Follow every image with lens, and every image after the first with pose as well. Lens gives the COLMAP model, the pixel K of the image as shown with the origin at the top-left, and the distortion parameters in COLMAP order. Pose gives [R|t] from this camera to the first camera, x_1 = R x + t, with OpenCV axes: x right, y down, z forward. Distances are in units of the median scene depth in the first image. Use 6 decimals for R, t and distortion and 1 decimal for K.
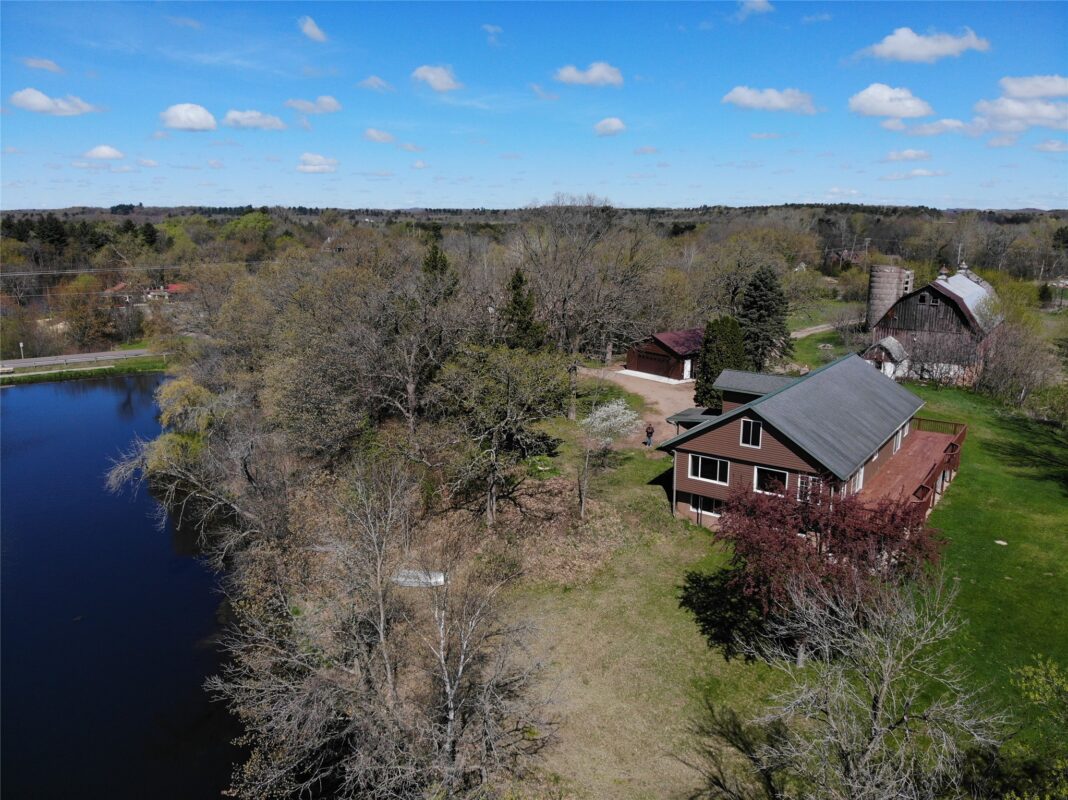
lens RADIAL K [[773.4, 0, 538.7], [0, 773.4, 396.4], [0, 0, 1]] dist [0.172894, -0.312351]
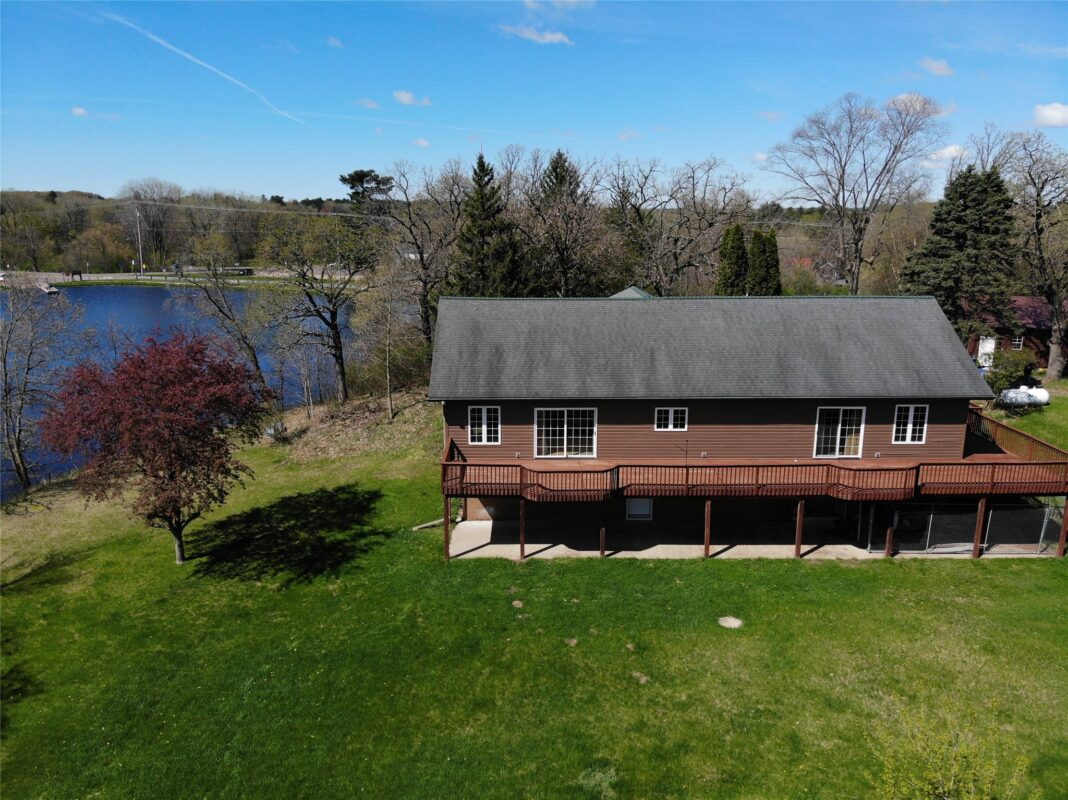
lens RADIAL K [[767.3, 0, 537.8], [0, 767.3, 405.8], [0, 0, 1]] dist [0.158615, -0.254252]
pose [[0.597396, 0.194087, -0.778106, 0.441554], [-0.180289, 0.977938, 0.105514, 0.007989], [0.781418, 0.077251, 0.619208, 0.286993]]
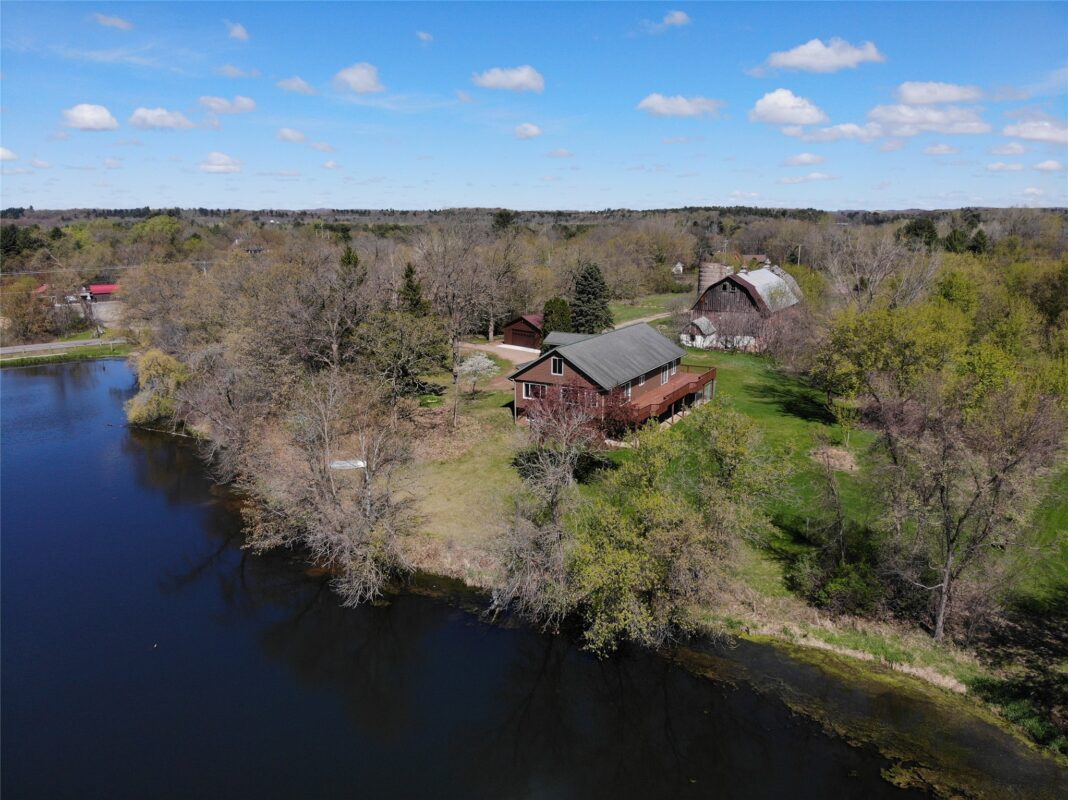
lens RADIAL K [[767.3, 0, 537.8], [0, 767.3, 405.8], [0, 0, 1]] dist [0.158615, -0.254252]
pose [[0.993909, -0.027263, 0.106780, 0.029326], [0.026060, 0.999580, 0.012642, 0.051322], [-0.107080, -0.009782, 0.994202, -0.266345]]
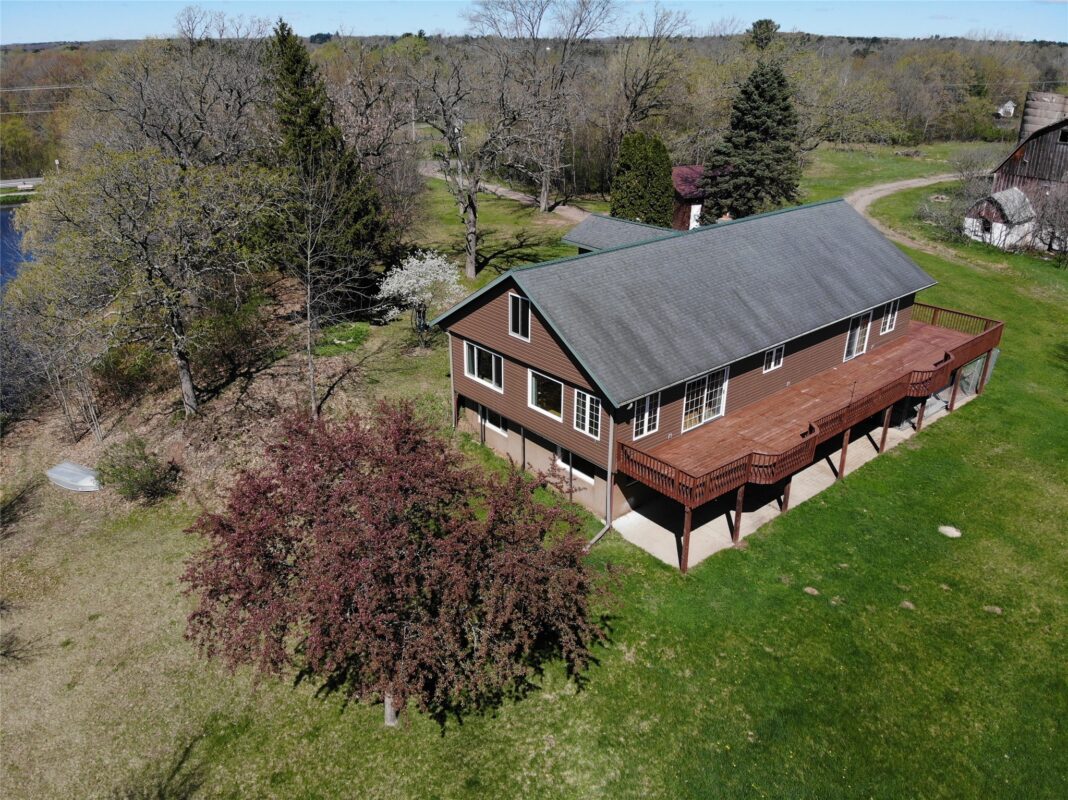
lens RADIAL K [[767.3, 0, 537.8], [0, 767.3, 405.8], [0, 0, 1]] dist [0.158615, -0.254252]
pose [[0.971983, 0.100397, -0.212533, 0.201583], [-0.055511, 0.976661, 0.207488, -0.005487], [0.228404, -0.189877, 0.954871, 0.192381]]
